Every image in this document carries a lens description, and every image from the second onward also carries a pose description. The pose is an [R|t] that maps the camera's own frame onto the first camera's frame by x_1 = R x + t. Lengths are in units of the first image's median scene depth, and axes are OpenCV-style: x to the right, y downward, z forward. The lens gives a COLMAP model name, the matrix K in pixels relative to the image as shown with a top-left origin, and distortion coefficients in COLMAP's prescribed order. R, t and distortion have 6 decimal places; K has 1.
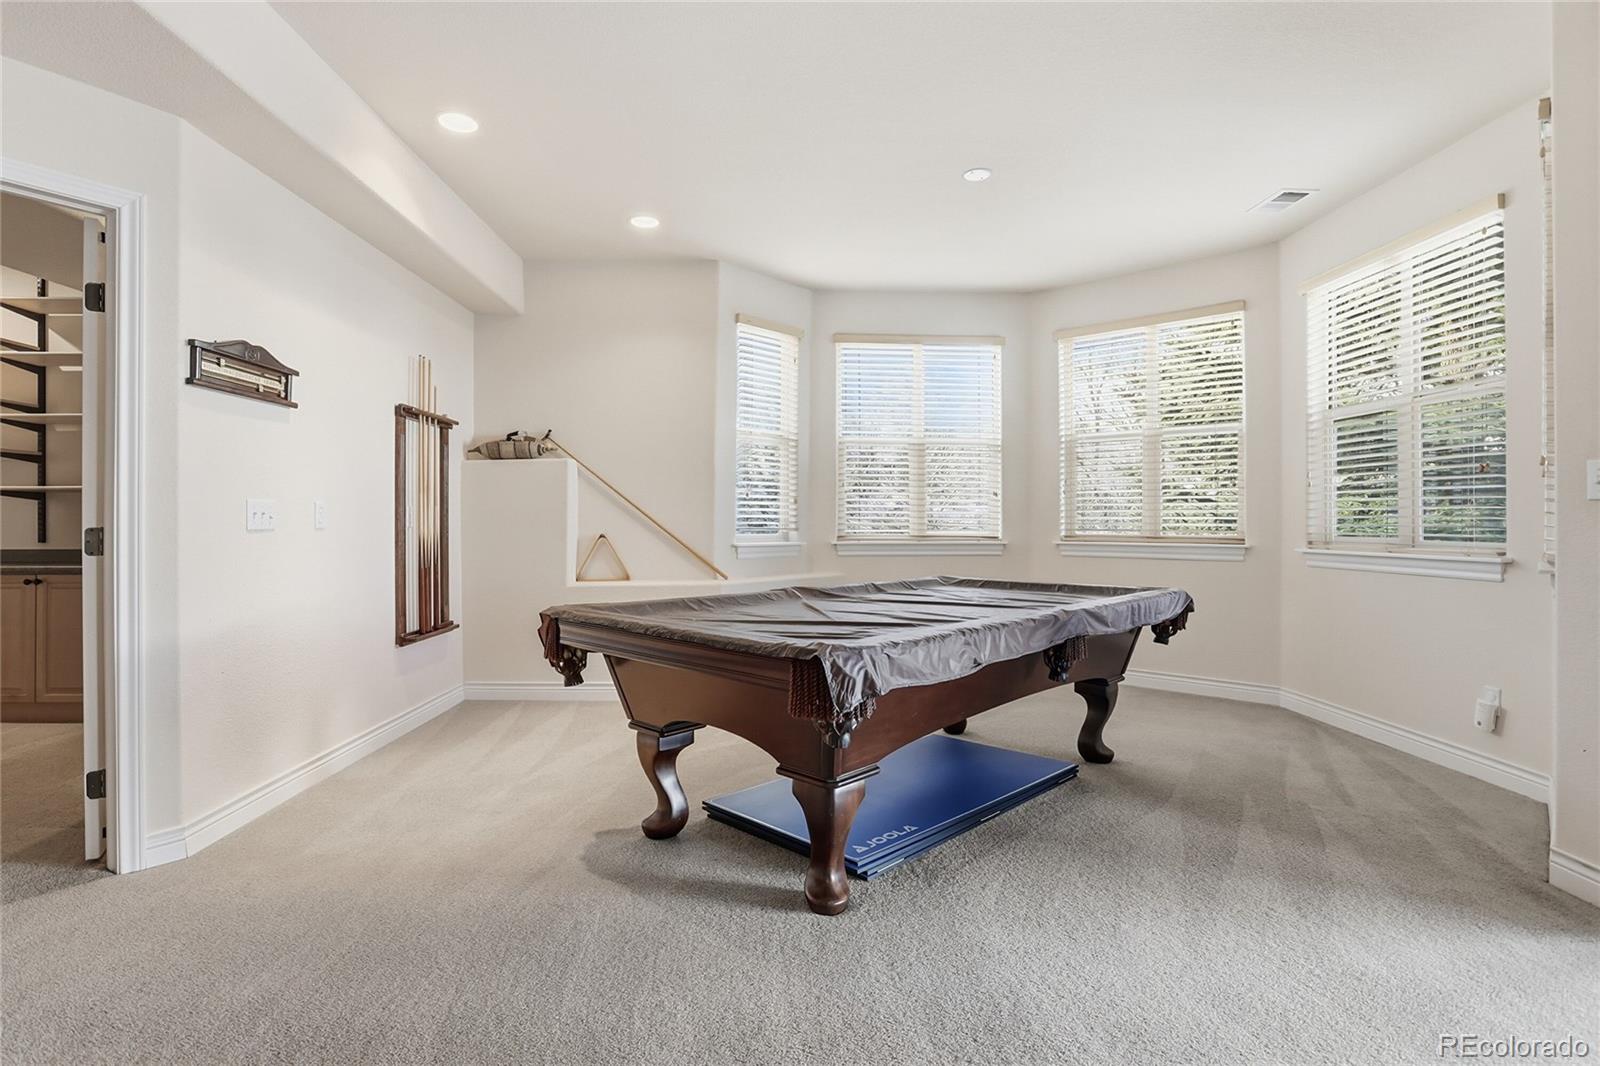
lens RADIAL K [[786.3, 0, 796.9], [0, 786.3, 528.5], [0, 0, 1]] dist [-0.028453, -0.000292]
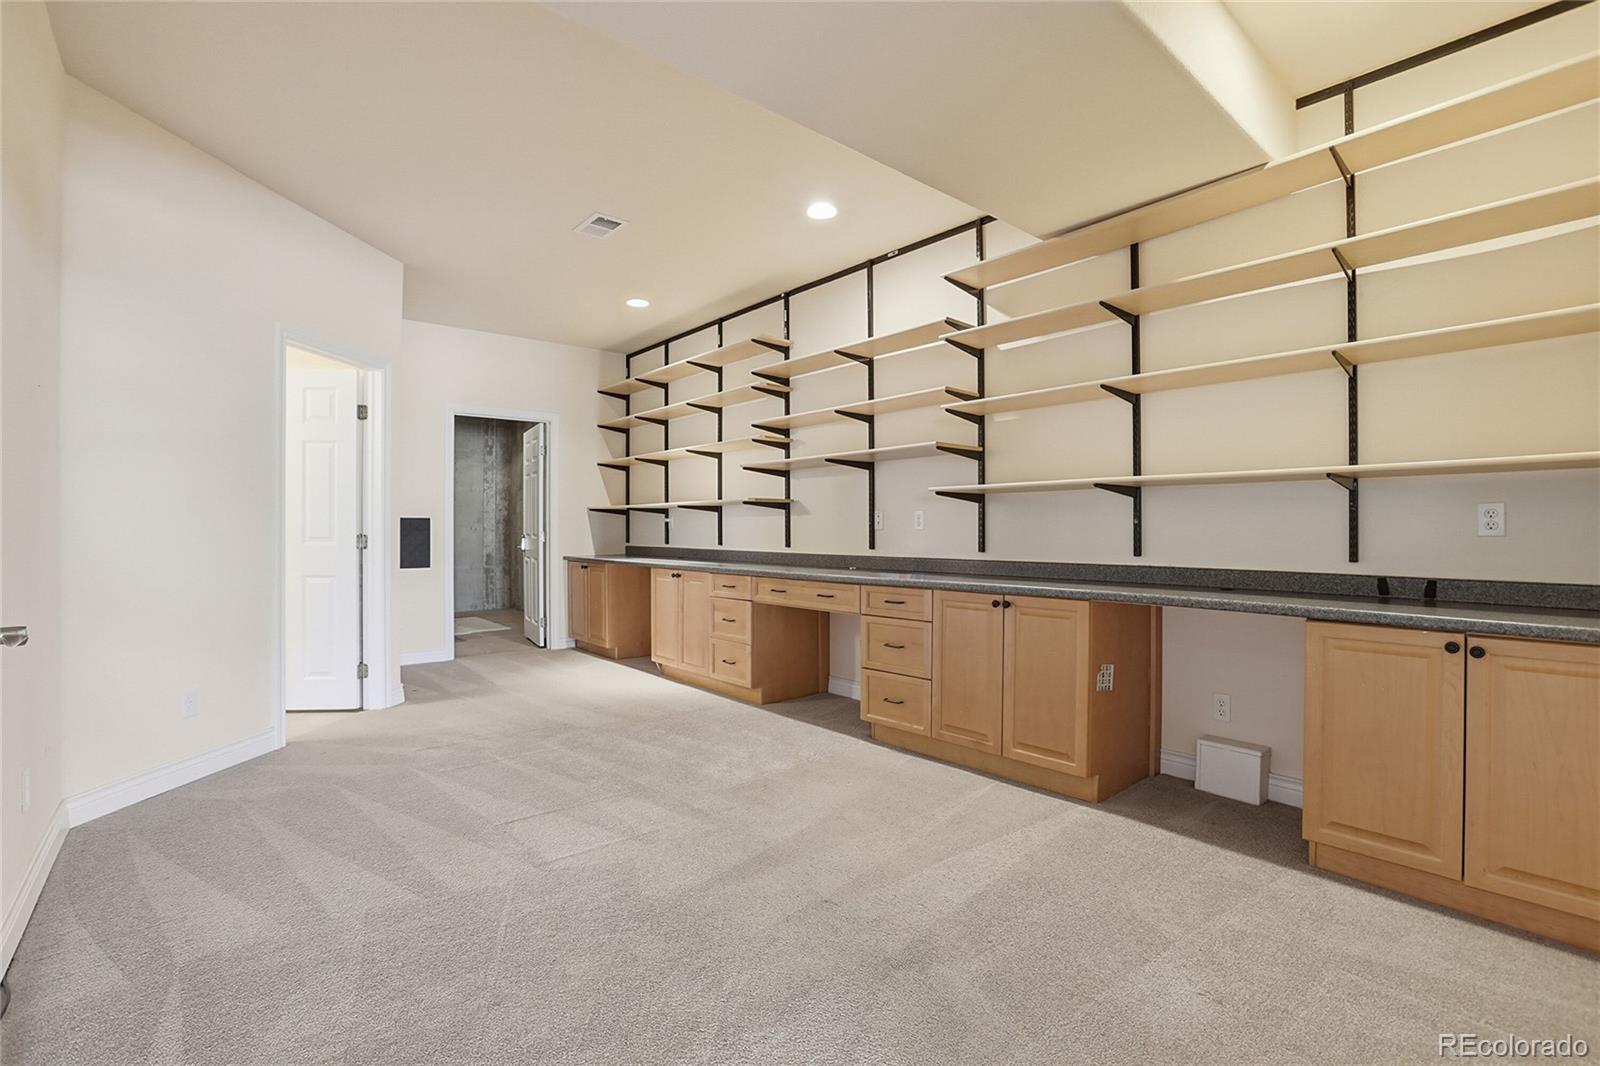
lens RADIAL K [[734.1, 0, 800.4], [0, 734.1, 532.2], [0, 0, 1]] dist [-0.036395, 0.001744]
pose [[0.628123, -0.000772, -0.778114, -0.525949], [0.002910, 0.999995, 0.001356, -0.005565], [0.778109, -0.003116, 0.628122, 0.353771]]
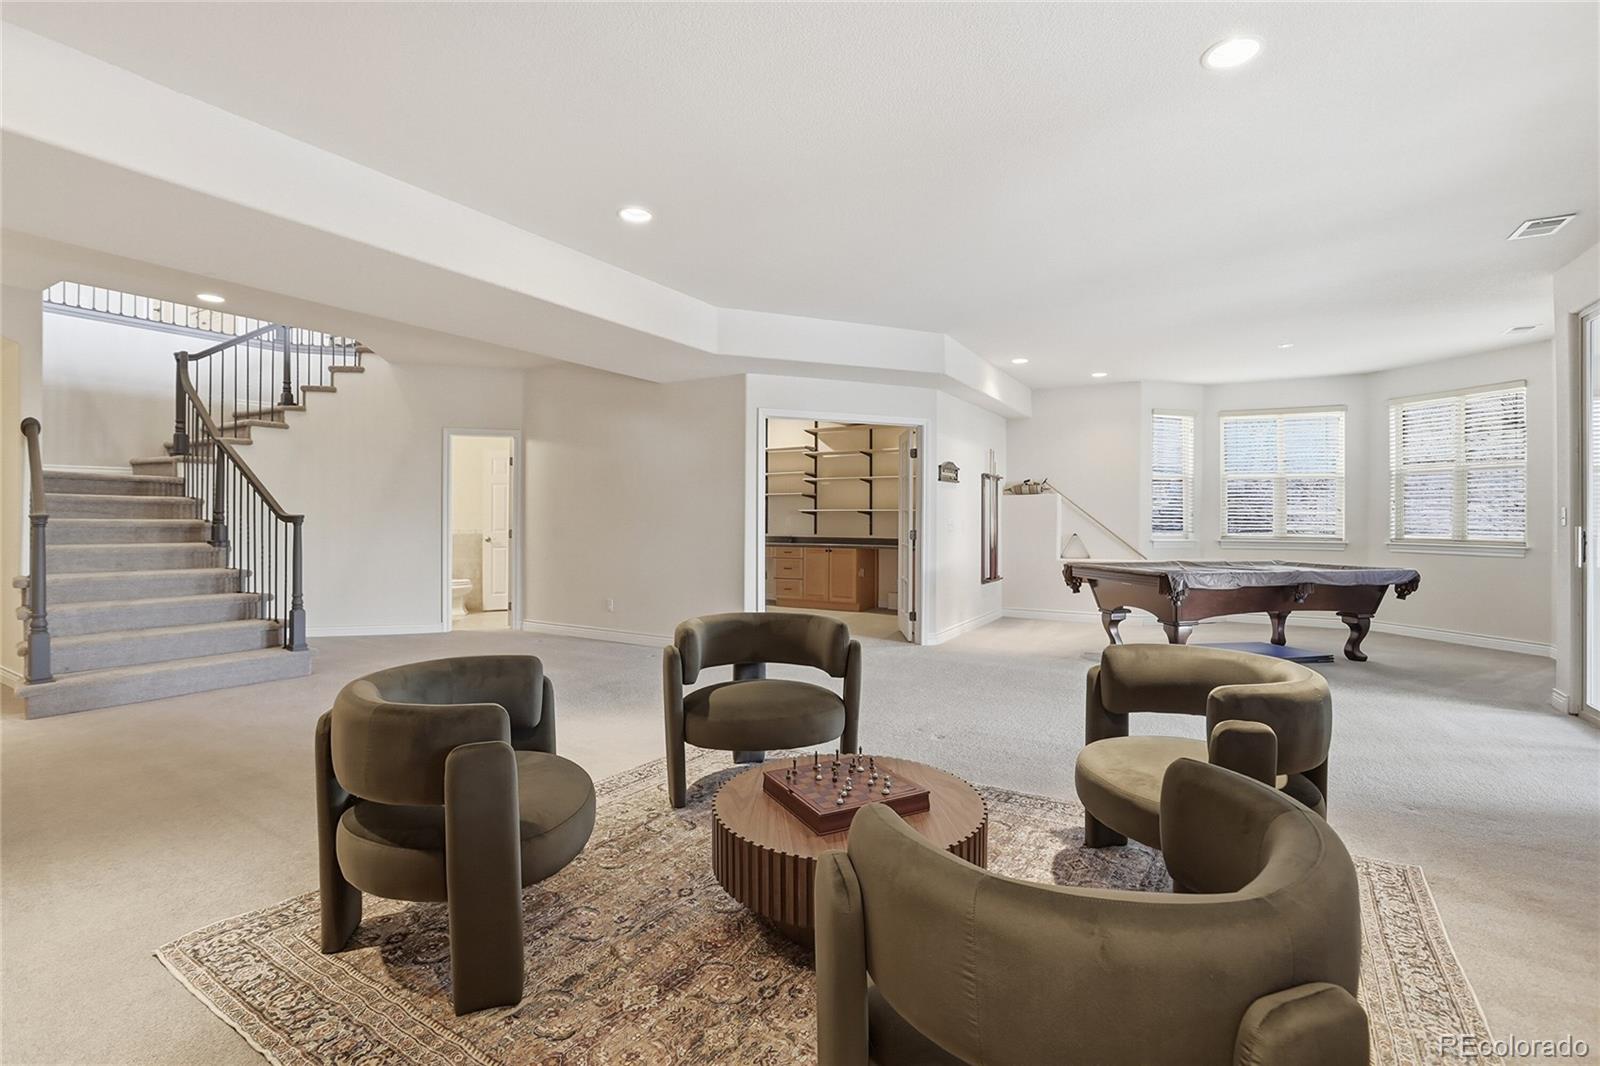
lens RADIAL K [[734.1, 0, 812.7], [0, 734.1, 521.8], [0, 0, 1]] dist [-0.036395, 0.001744]
pose [[0.858413, 0.005492, -0.512929, 0.129692], [-0.007813, 0.999967, -0.002368, -0.014292], [0.512899, 0.006040, 0.858428, -0.967892]]
